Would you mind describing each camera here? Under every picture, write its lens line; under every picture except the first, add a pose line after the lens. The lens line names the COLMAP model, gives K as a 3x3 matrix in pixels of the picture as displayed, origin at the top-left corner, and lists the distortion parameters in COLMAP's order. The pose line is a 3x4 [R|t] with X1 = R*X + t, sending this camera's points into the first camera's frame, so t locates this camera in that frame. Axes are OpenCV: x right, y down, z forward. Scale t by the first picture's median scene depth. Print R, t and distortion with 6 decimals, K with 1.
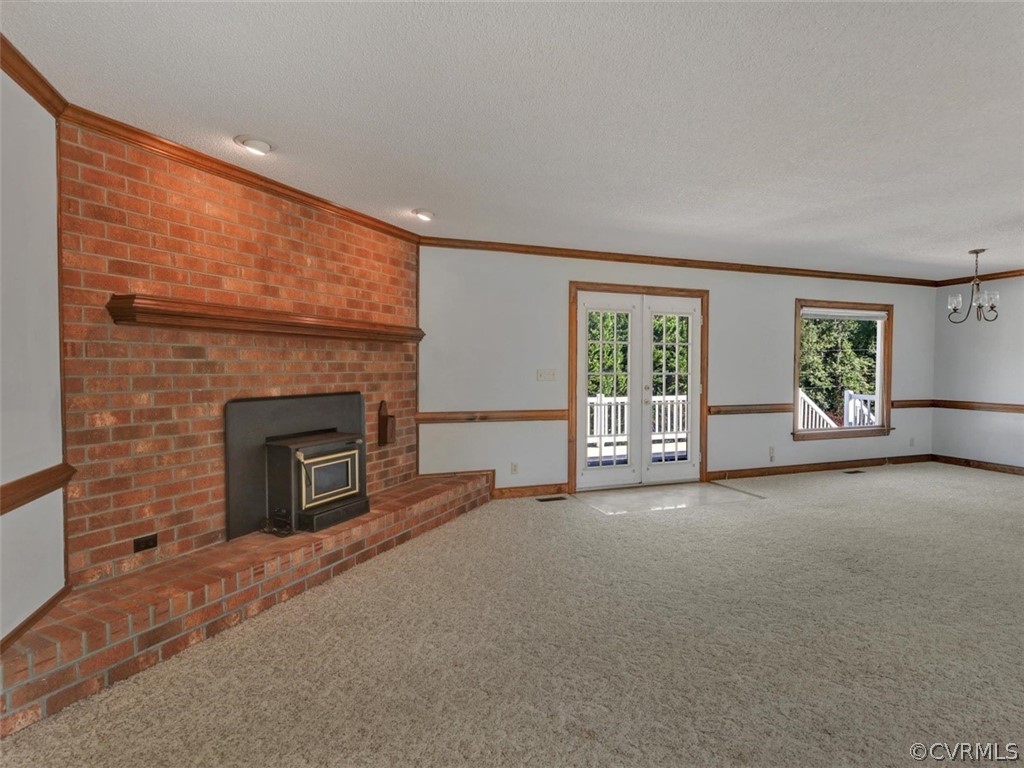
lens RADIAL K [[519.9, 0, 510.5], [0, 519.9, 379.9], [0, 0, 1]] dist [0.030762, 0.000266]
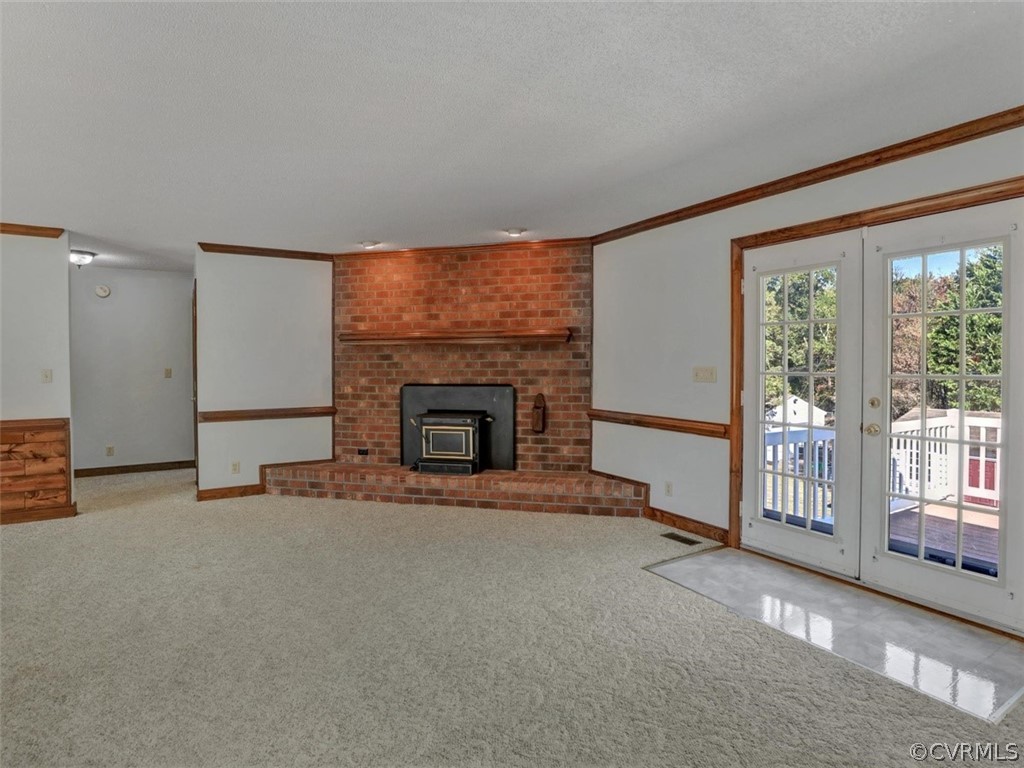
lens RADIAL K [[545.4, 0, 515.8], [0, 545.4, 370.3], [0, 0, 1]] dist [-0.000648, 0.000655]
pose [[0.224215, 0.008513, -0.974502, 1.081889], [-0.019634, 0.999798, 0.004217, -0.018771], [0.974342, 0.018188, 0.224337, 0.795674]]
